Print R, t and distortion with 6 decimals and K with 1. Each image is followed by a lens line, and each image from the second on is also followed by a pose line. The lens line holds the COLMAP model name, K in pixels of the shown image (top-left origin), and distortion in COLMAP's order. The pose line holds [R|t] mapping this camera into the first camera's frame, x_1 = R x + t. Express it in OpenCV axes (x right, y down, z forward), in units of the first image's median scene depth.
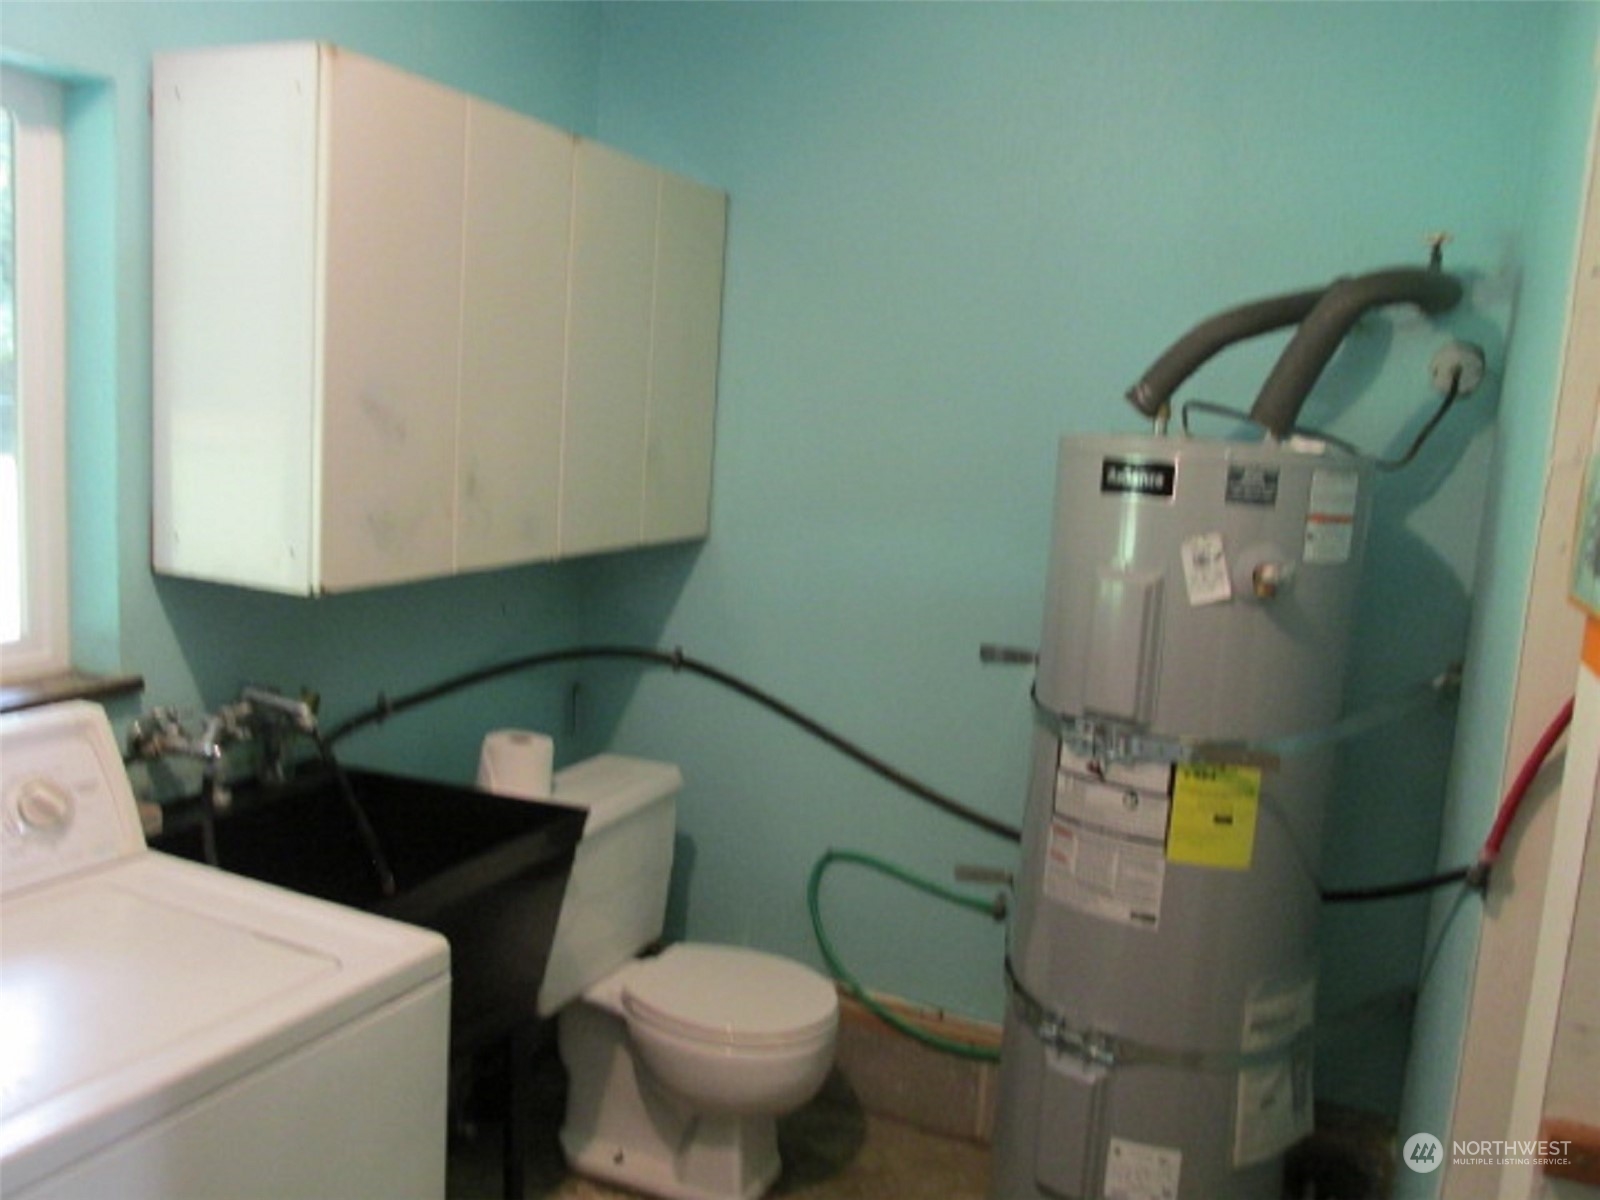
lens RADIAL K [[1311.1, 0, 800.0], [0, 1311.1, 600.0], [0, 0, 1]] dist [-0.037006, 0.004846]
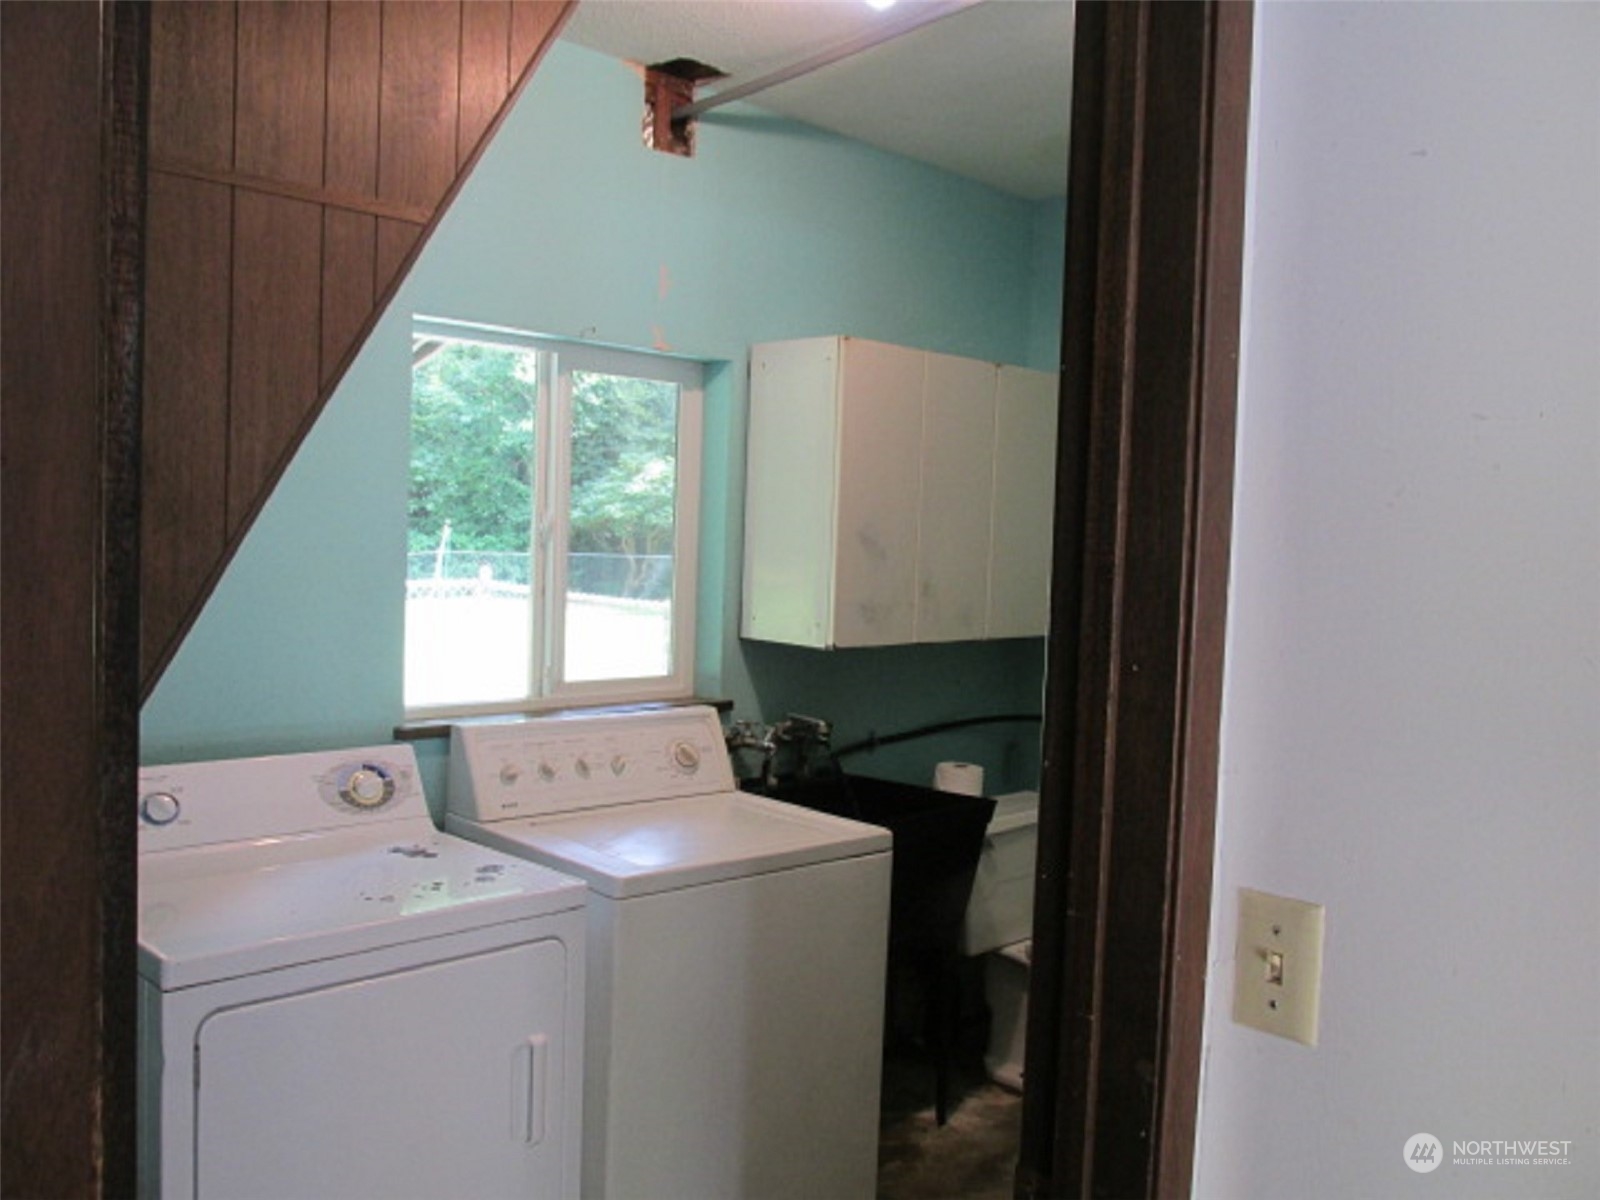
lens RADIAL K [[1311.1, 0, 800.0], [0, 1311.1, 600.0], [0, 0, 1]] dist [-0.037006, 0.004846]
pose [[0.924840, -0.008739, -0.380257, 0.224676], [-0.033976, 0.993841, -0.105475, 0.105230], [0.378836, 0.110467, 0.918847, -0.547901]]
